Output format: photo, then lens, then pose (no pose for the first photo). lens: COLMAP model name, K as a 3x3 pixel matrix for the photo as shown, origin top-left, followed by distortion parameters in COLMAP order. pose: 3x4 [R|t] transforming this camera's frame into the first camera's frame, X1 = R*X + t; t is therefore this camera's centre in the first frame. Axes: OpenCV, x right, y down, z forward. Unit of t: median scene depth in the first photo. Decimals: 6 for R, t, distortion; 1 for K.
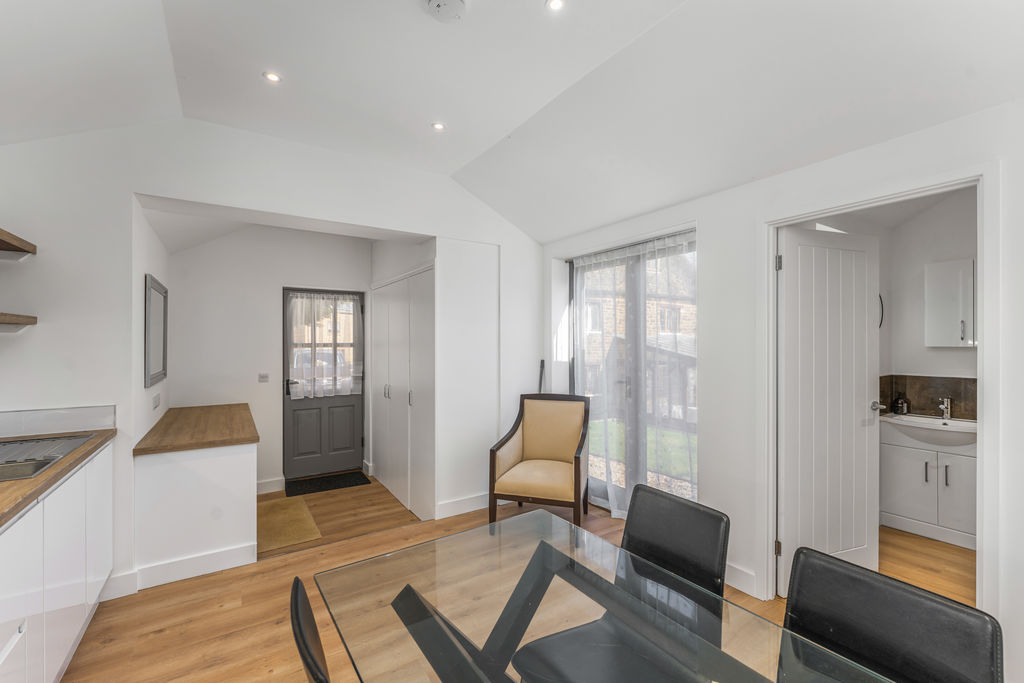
lens RADIAL K [[430.3, 0, 512.1], [0, 430.3, 339.3], [0, 0, 1]] dist [-0.000683, -0.000124]
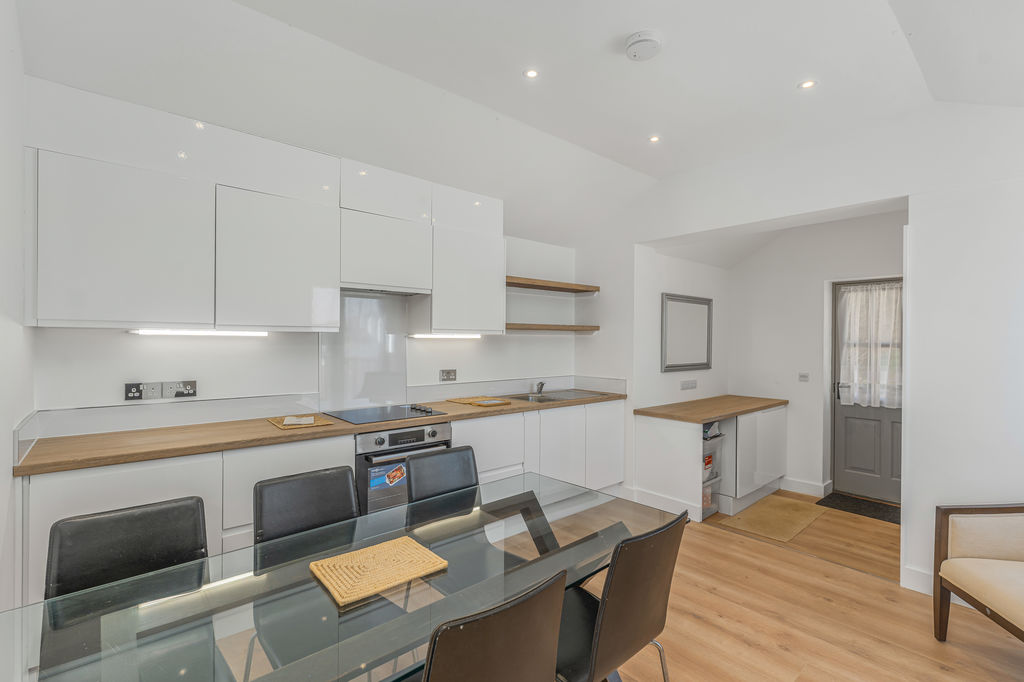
lens RADIAL K [[467.8, 0, 514.2], [0, 467.8, 342.8], [0, 0, 1]] dist [-0.003348, -0.000131]
pose [[0.132576, 0.007121, -0.991147, 0.421985], [-0.000972, 0.999975, 0.007054, 0.002774], [0.991172, 0.000028, 0.132580, 0.205334]]
